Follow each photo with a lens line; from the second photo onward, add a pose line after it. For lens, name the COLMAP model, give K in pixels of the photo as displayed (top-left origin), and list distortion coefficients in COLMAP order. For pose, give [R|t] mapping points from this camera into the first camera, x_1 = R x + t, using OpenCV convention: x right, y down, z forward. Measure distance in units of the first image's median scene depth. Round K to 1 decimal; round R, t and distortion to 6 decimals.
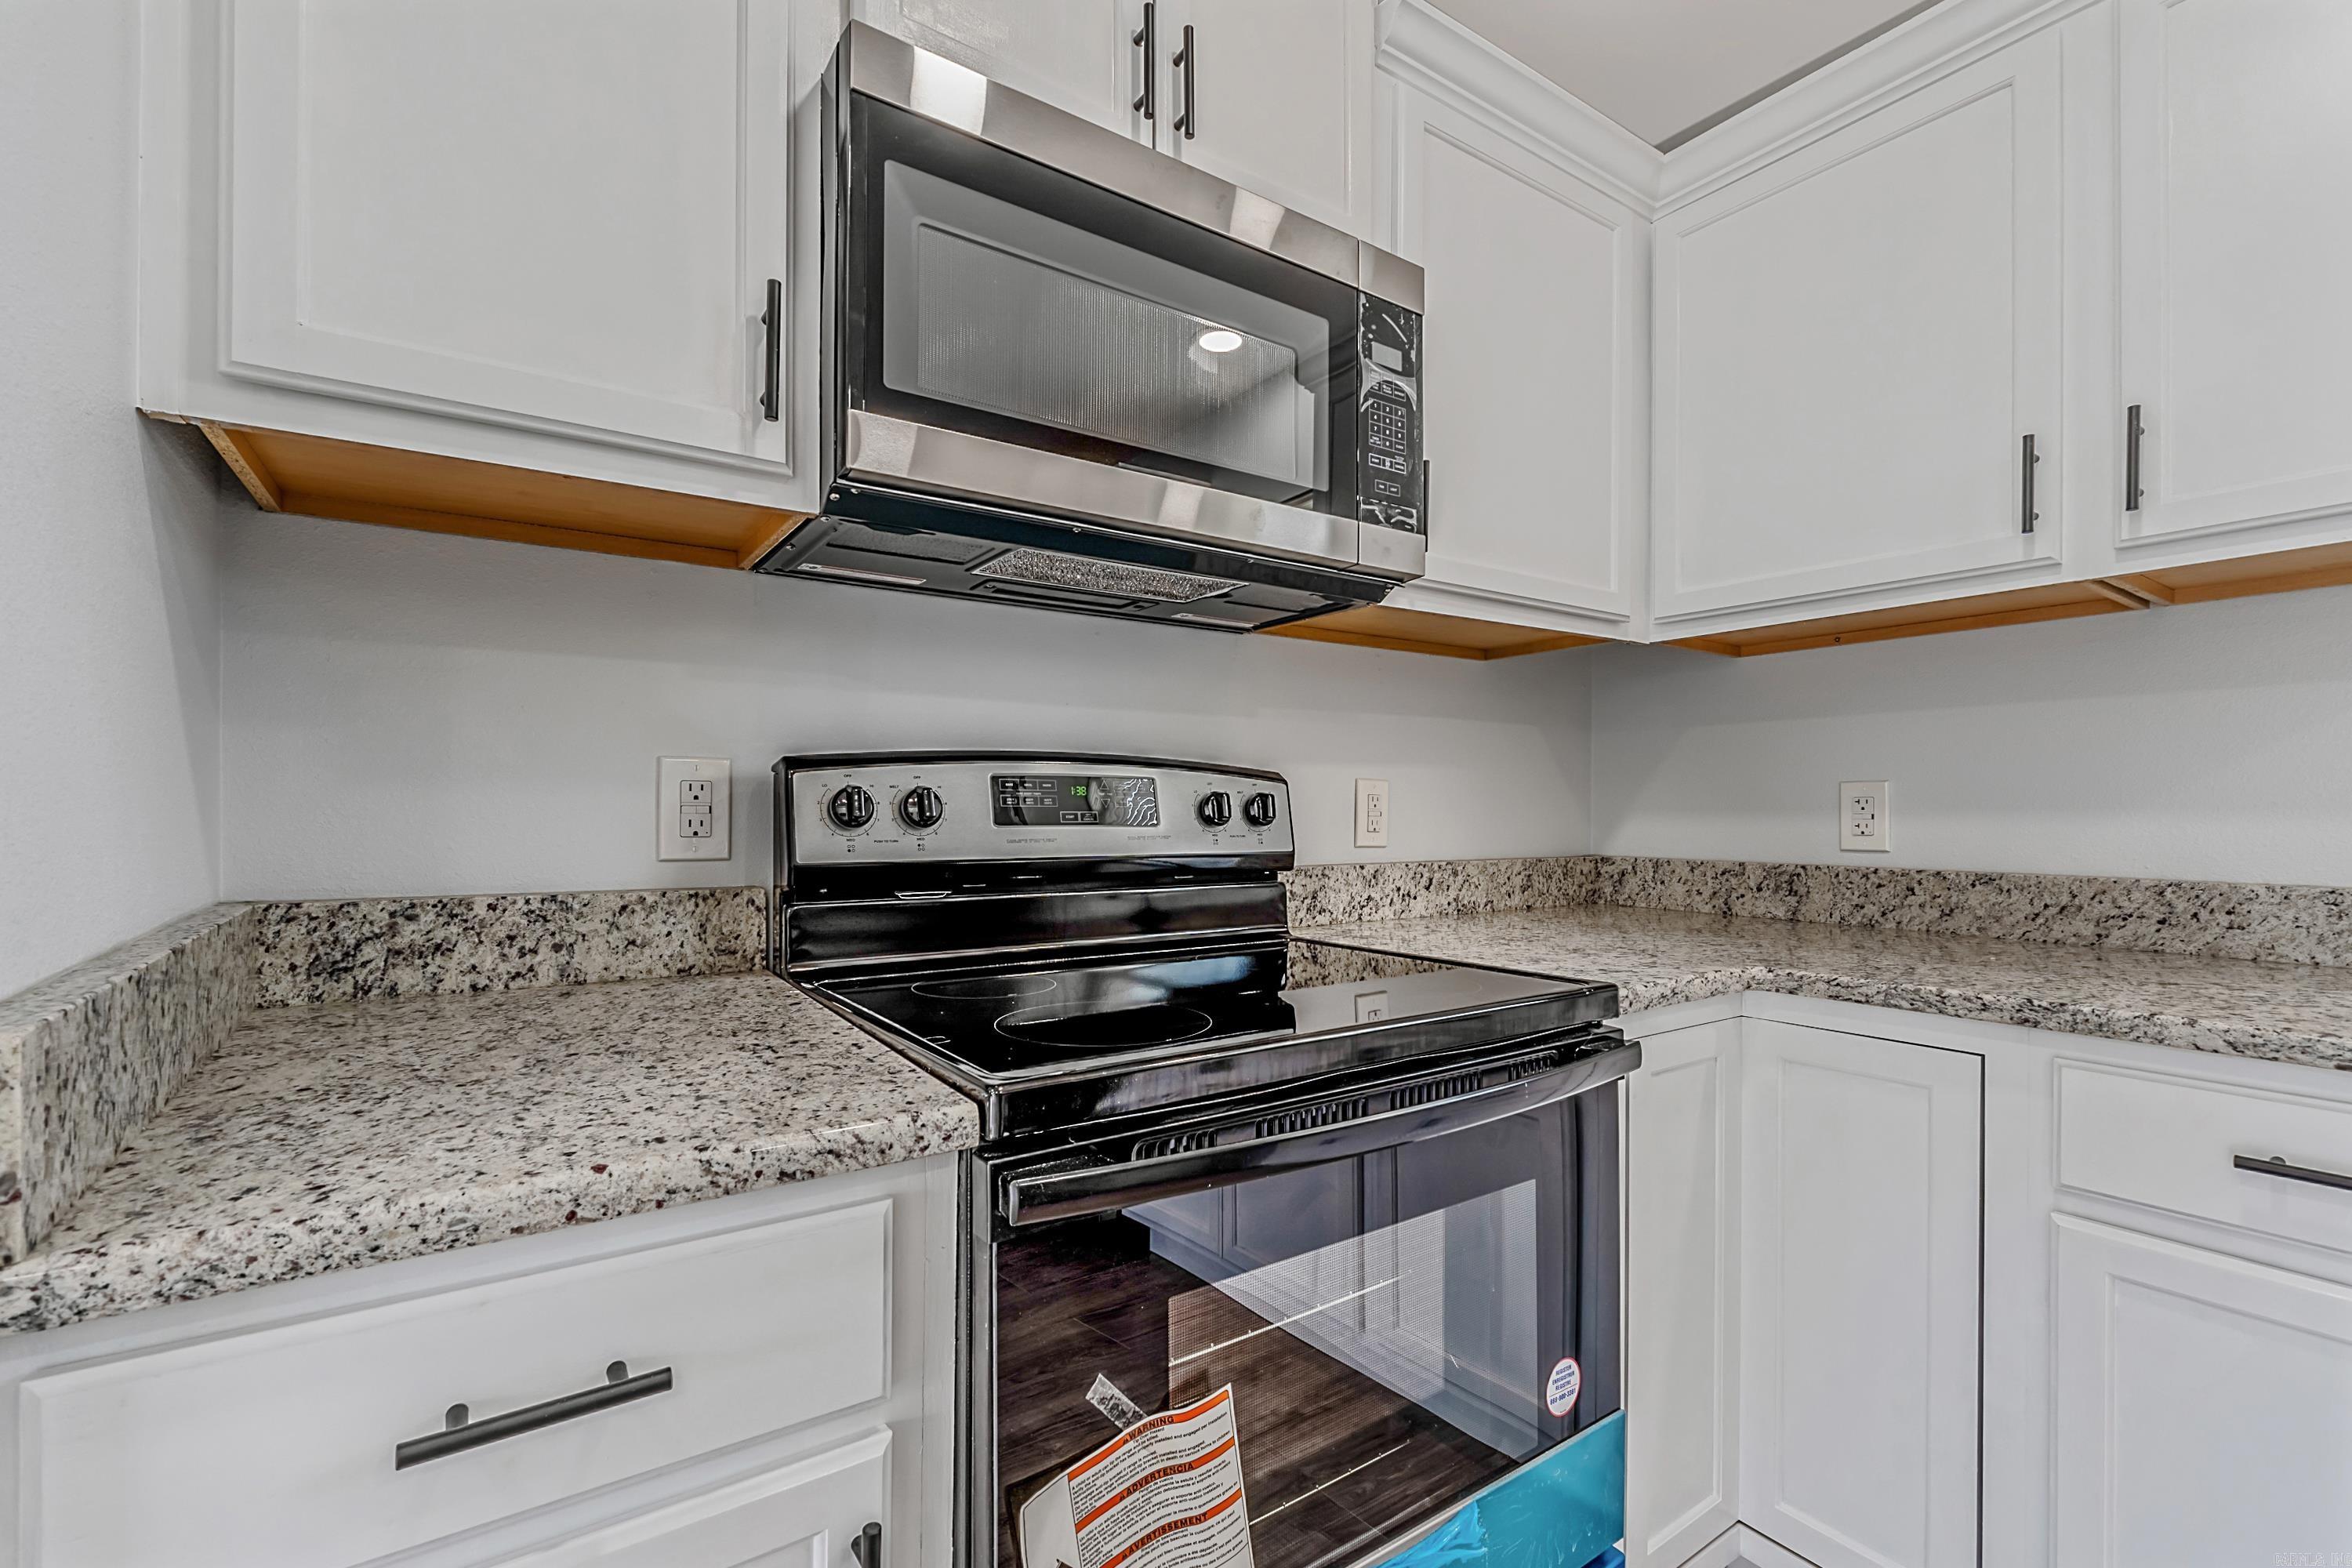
lens RADIAL K [[1006.7, 0, 1176.3], [0, 1006.7, 805.1], [0, 0, 1]] dist [-0.004712, -0.000327]
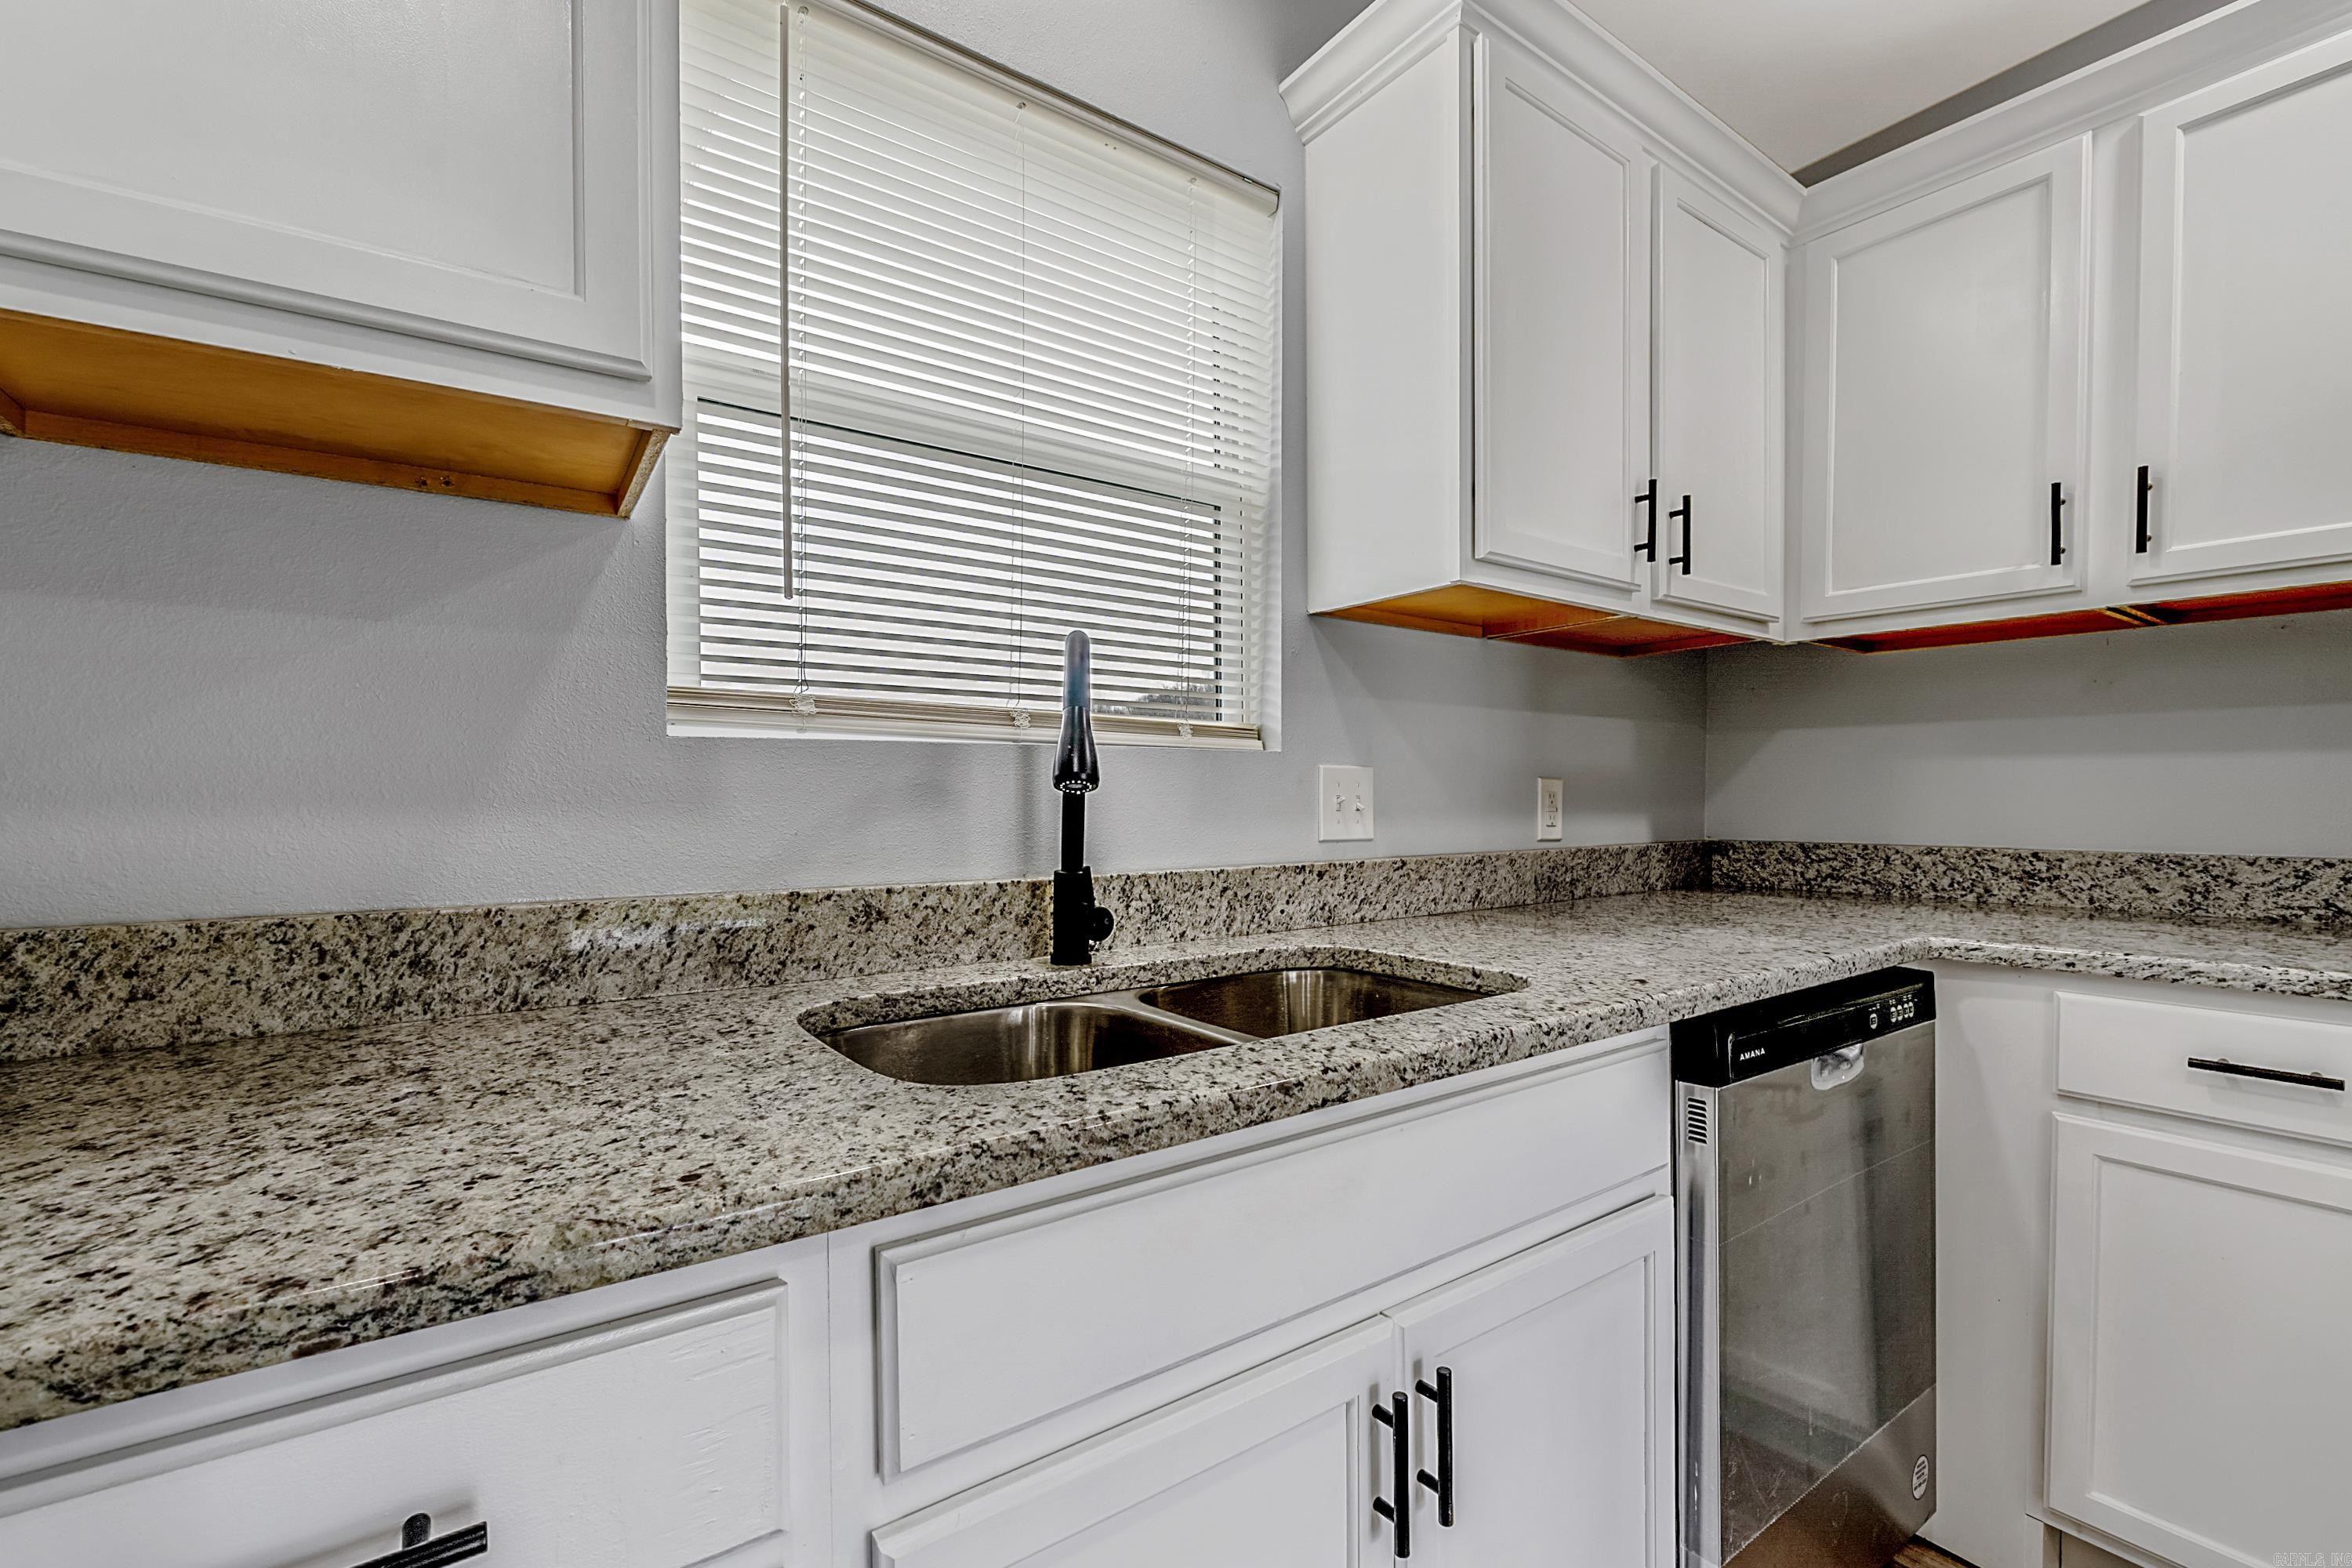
lens RADIAL K [[1006.7, 0, 1171.3], [0, 1006.7, 812.7], [0, 0, 1]] dist [-0.004712, -0.000327]
pose [[-0.013961, -0.015711, 0.999779, 0.473102], [0.000032, 0.999877, 0.015713, 0.001932], [-0.999903, 0.000252, -0.013958, 0.408861]]
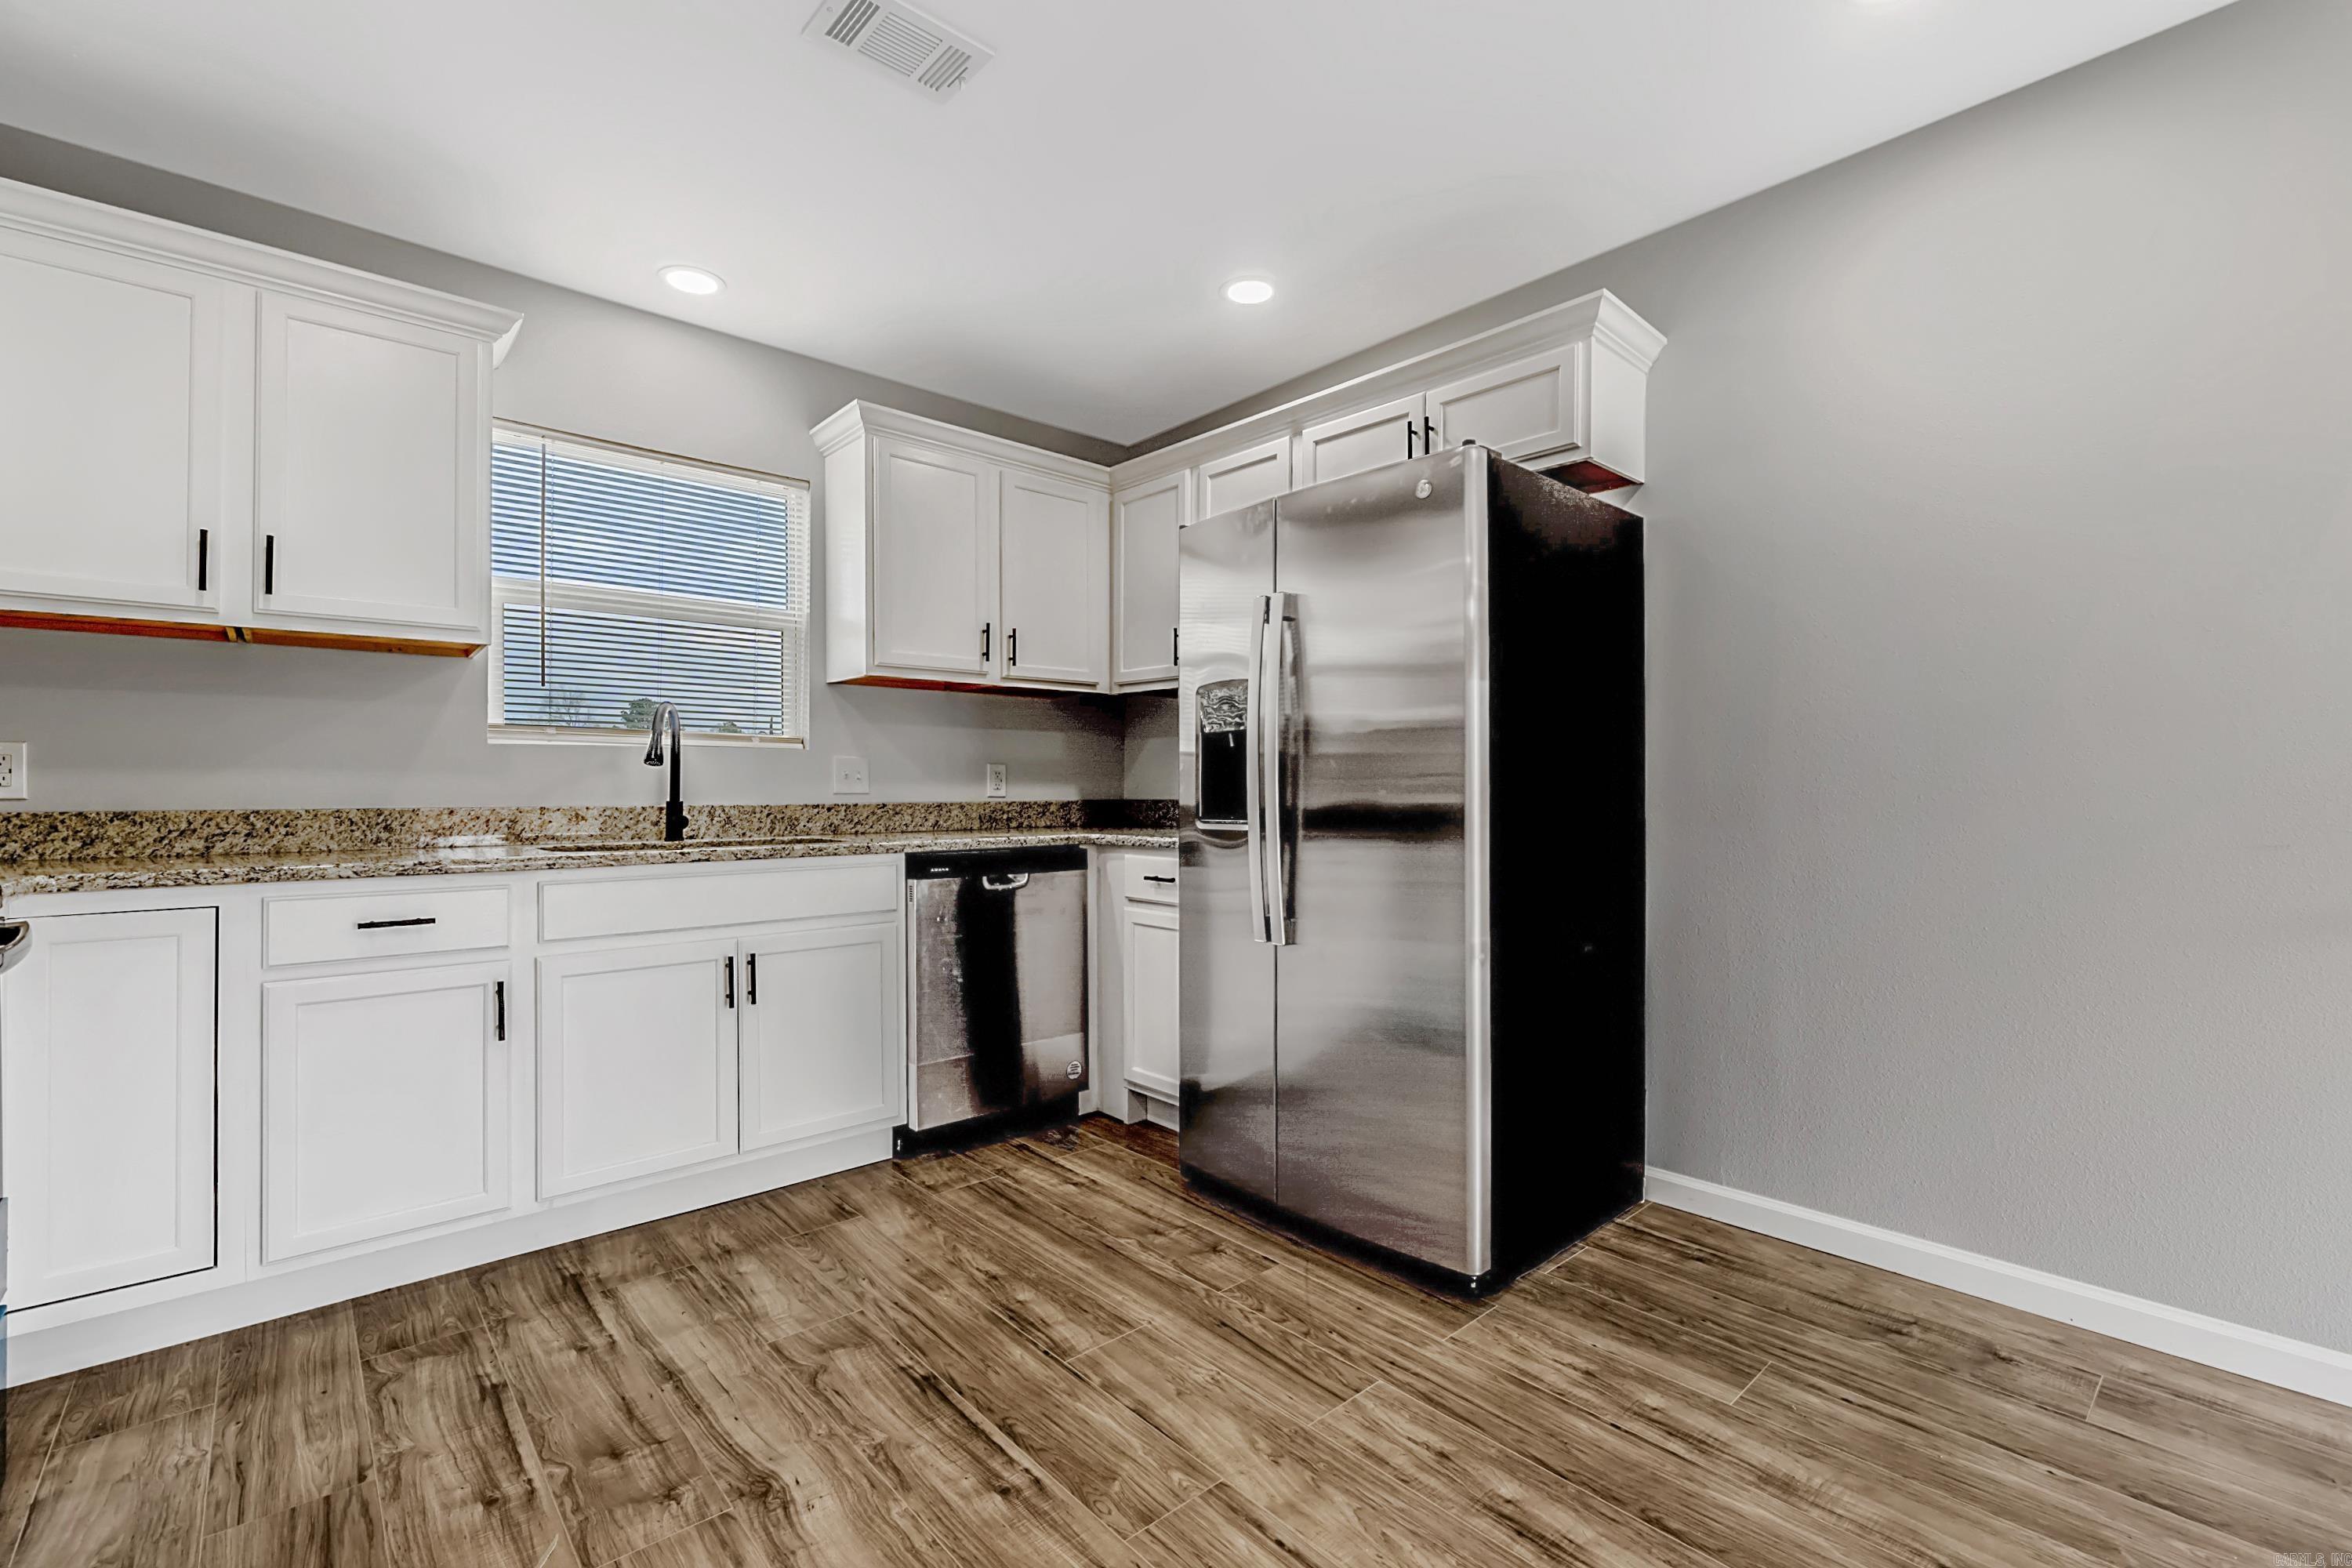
lens RADIAL K [[1006.7, 0, 1177.8], [0, 1006.7, 784.4], [0, 0, 1]] dist [-0.004712, -0.000327]
pose [[-0.130176, 0.002590, 0.991487, -0.925230], [-0.001325, 0.999995, -0.002787, 0.039556], [-0.991490, -0.001677, -0.130172, -0.326800]]
